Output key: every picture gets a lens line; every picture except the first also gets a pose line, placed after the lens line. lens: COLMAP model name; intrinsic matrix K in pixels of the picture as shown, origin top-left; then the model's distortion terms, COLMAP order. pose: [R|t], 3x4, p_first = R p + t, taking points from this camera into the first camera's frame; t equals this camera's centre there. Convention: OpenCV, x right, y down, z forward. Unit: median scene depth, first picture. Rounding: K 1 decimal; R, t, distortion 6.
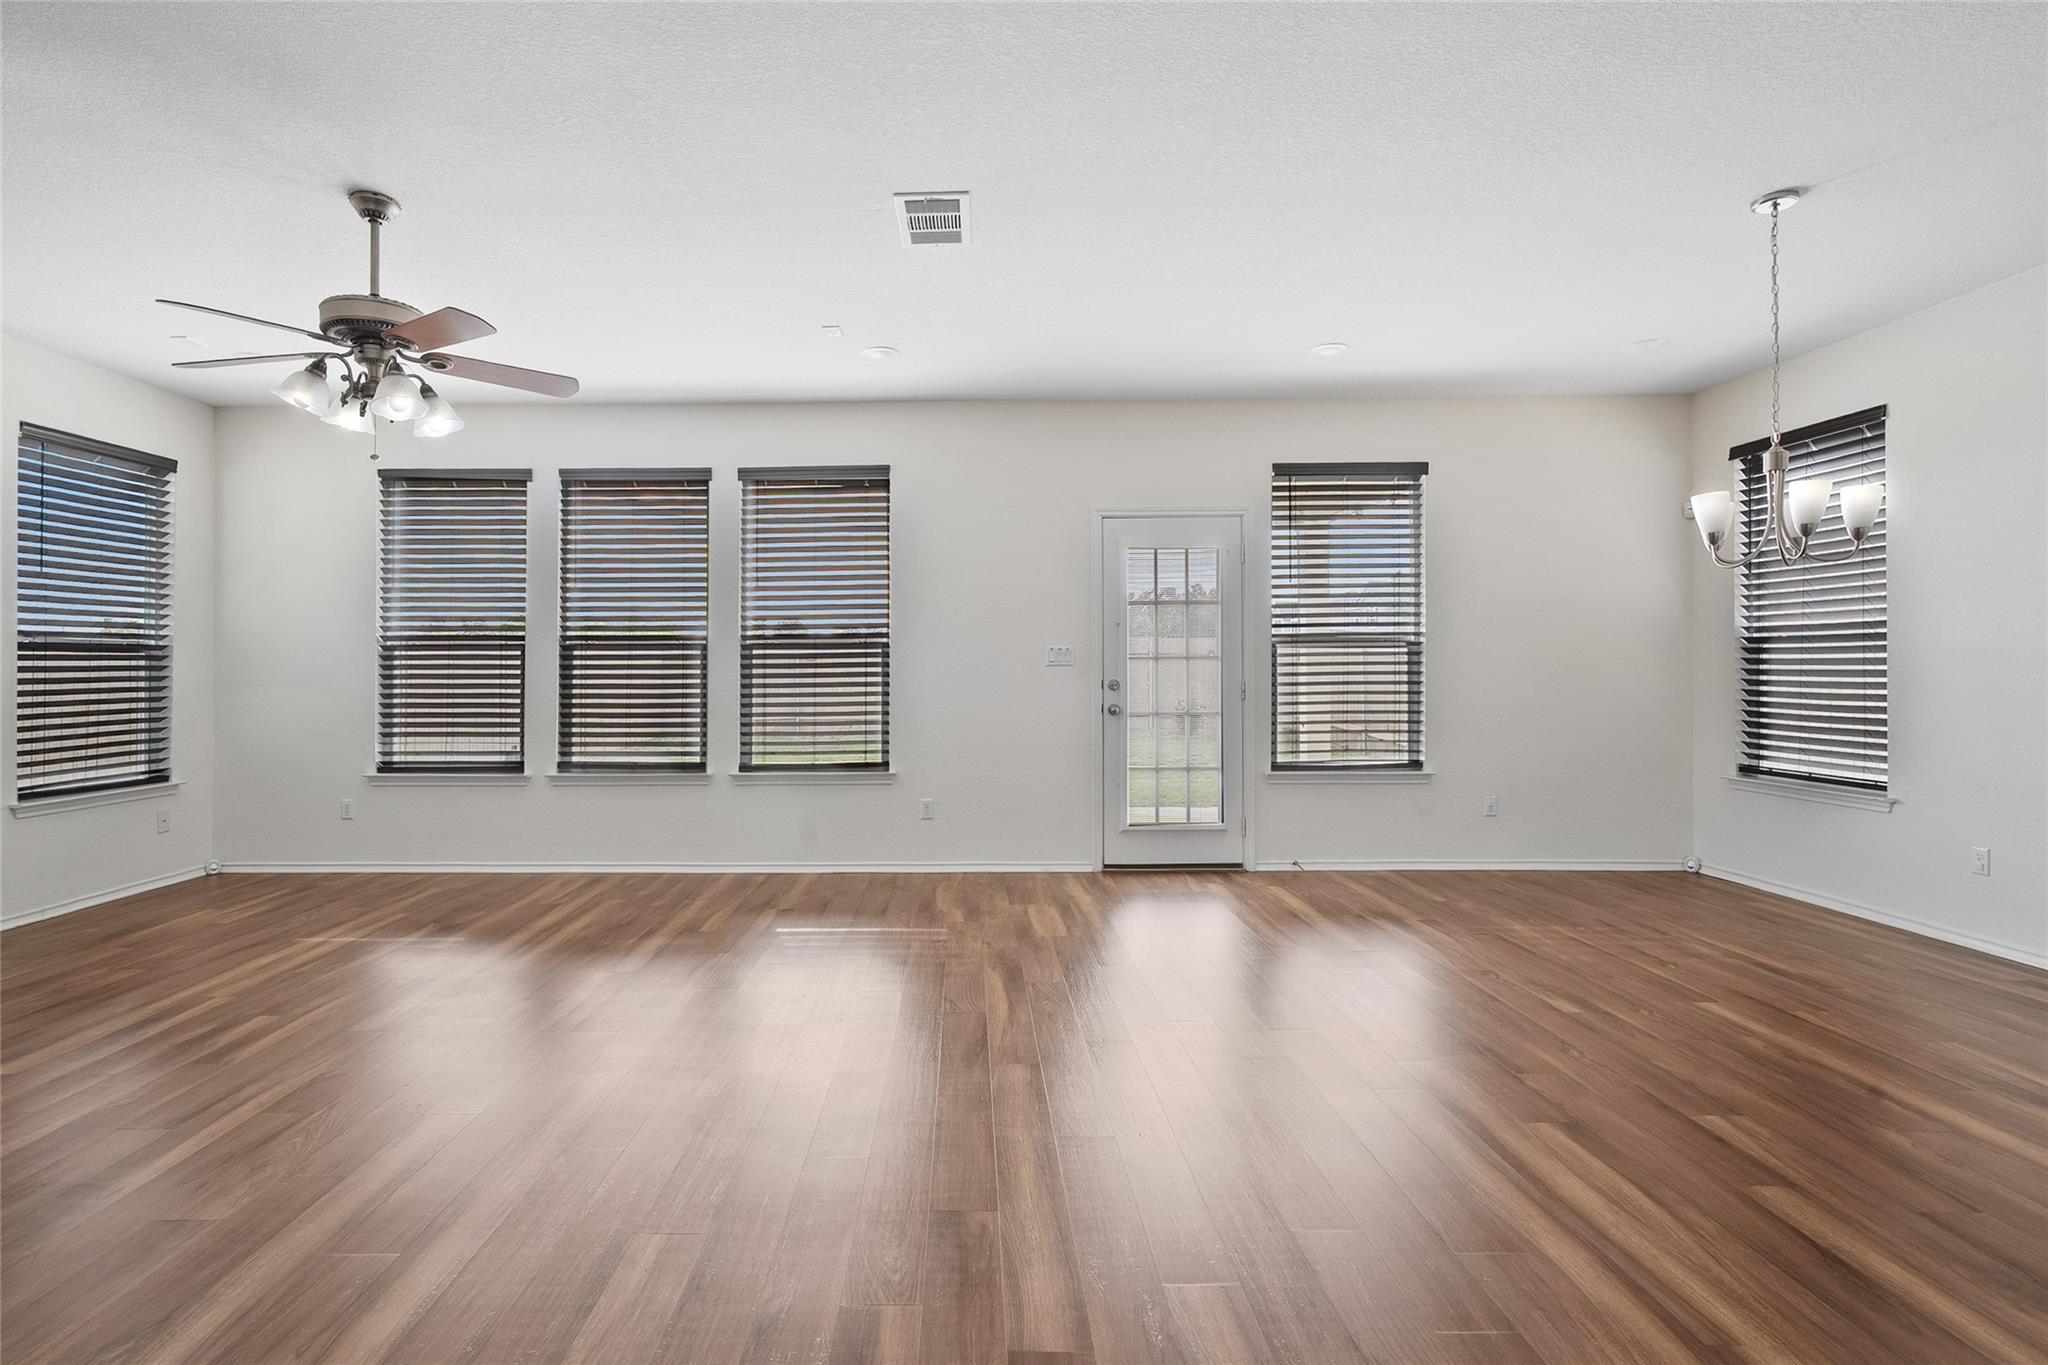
lens RADIAL K [[937.6, 0, 1021.0], [0, 937.6, 670.5], [0, 0, 1]] dist [-0.000611, 0.000144]
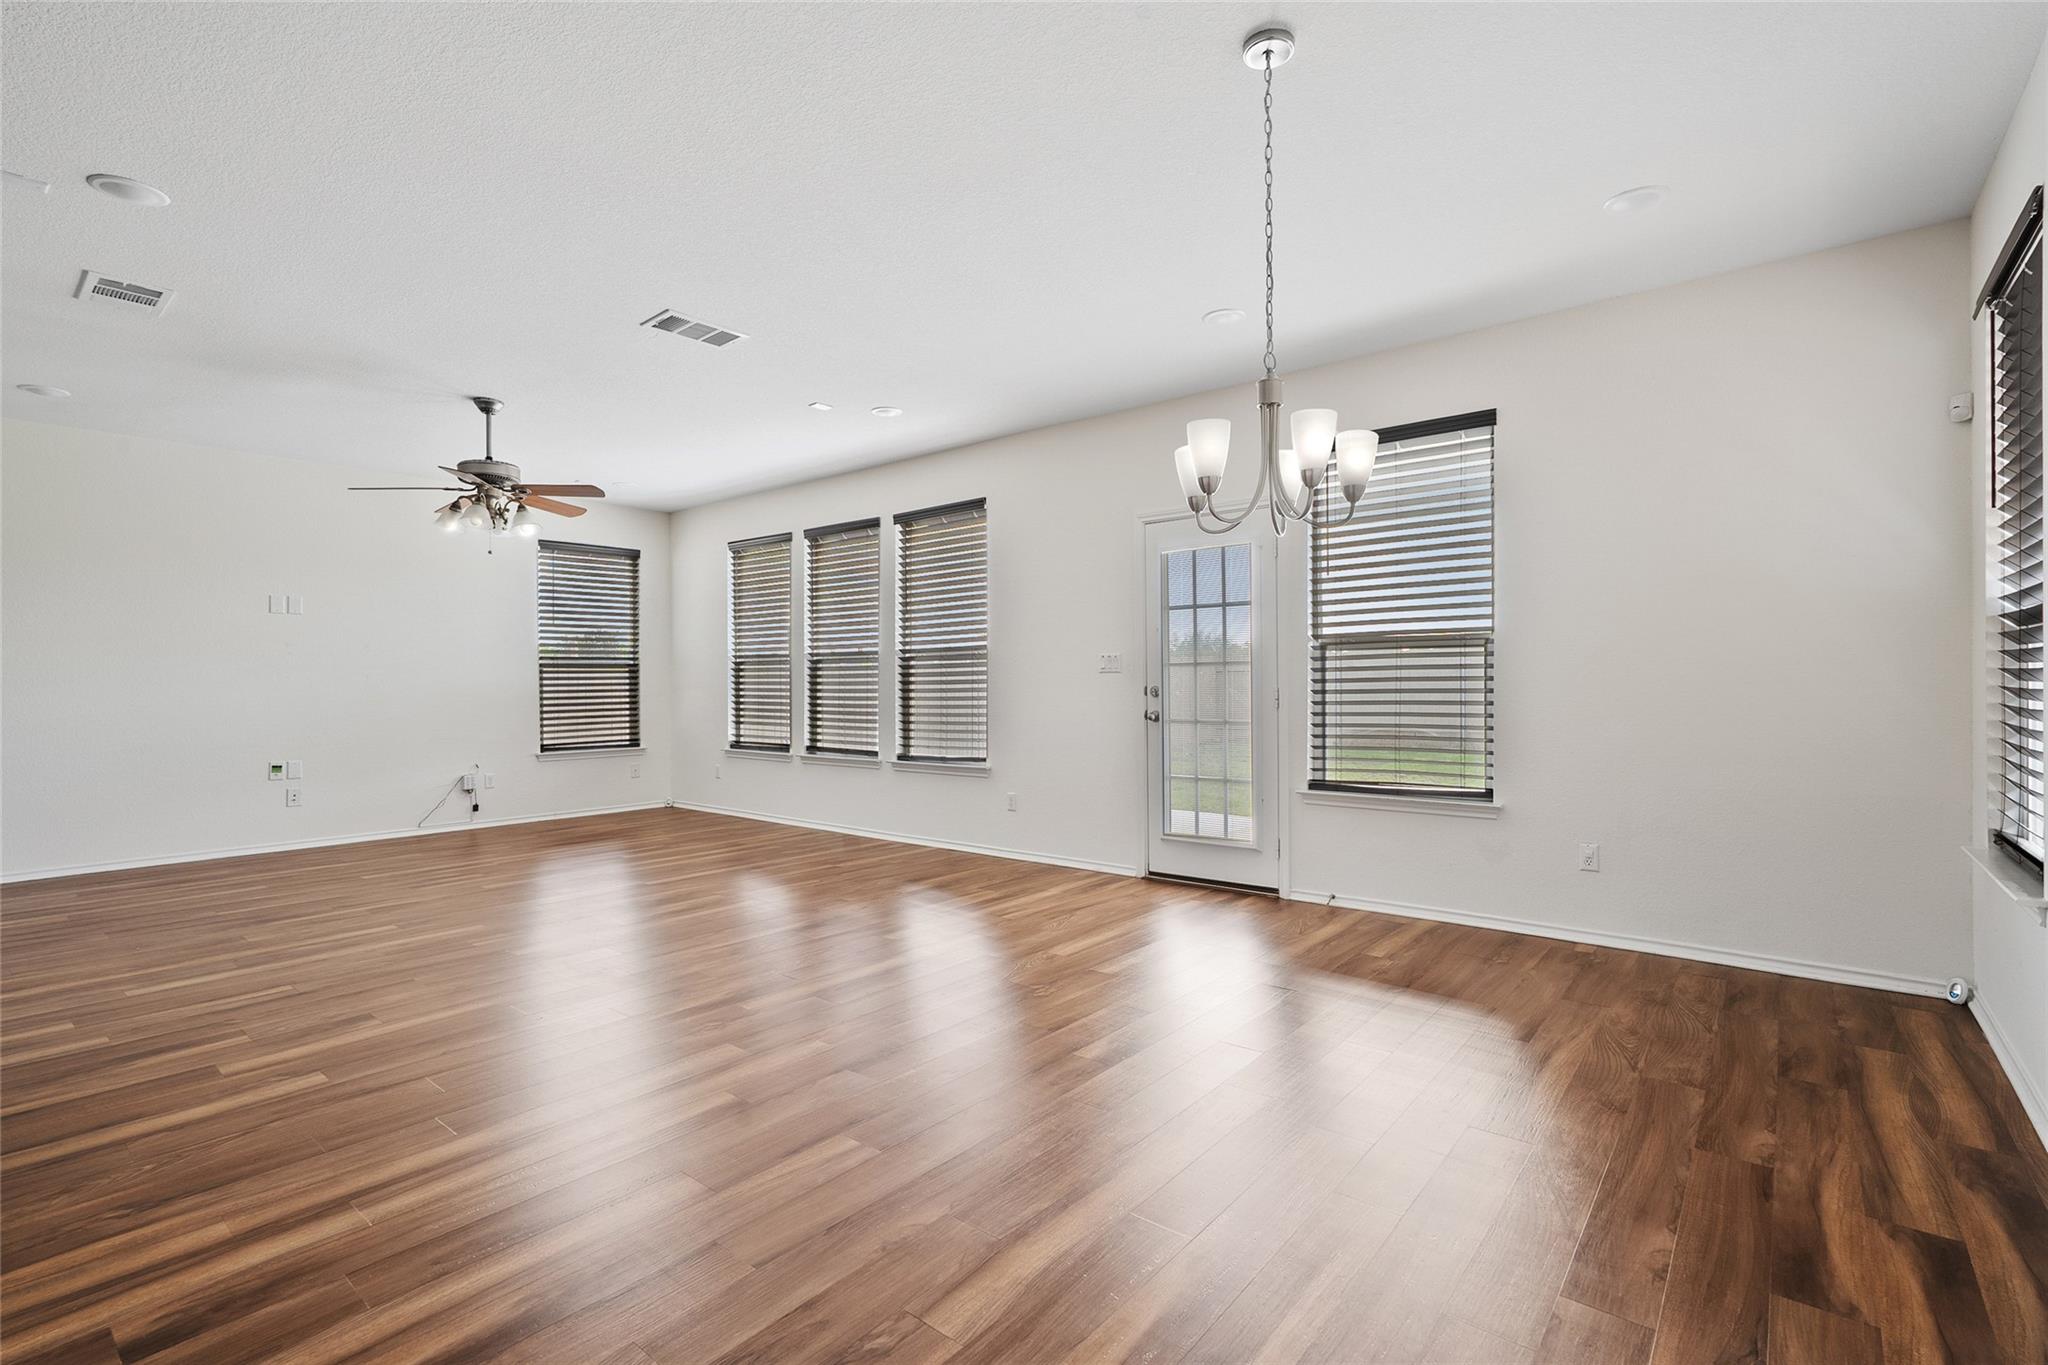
lens RADIAL K [[937.6, 0, 1083.5], [0, 937.6, 687.9], [0, 0, 1]] dist [-0.000611, 0.000144]
pose [[0.784105, 0.002464, -0.620624, 0.661062], [0.001141, 0.999985, 0.005412, 0.006344], [0.620628, -0.004952, 0.784090, 0.178269]]
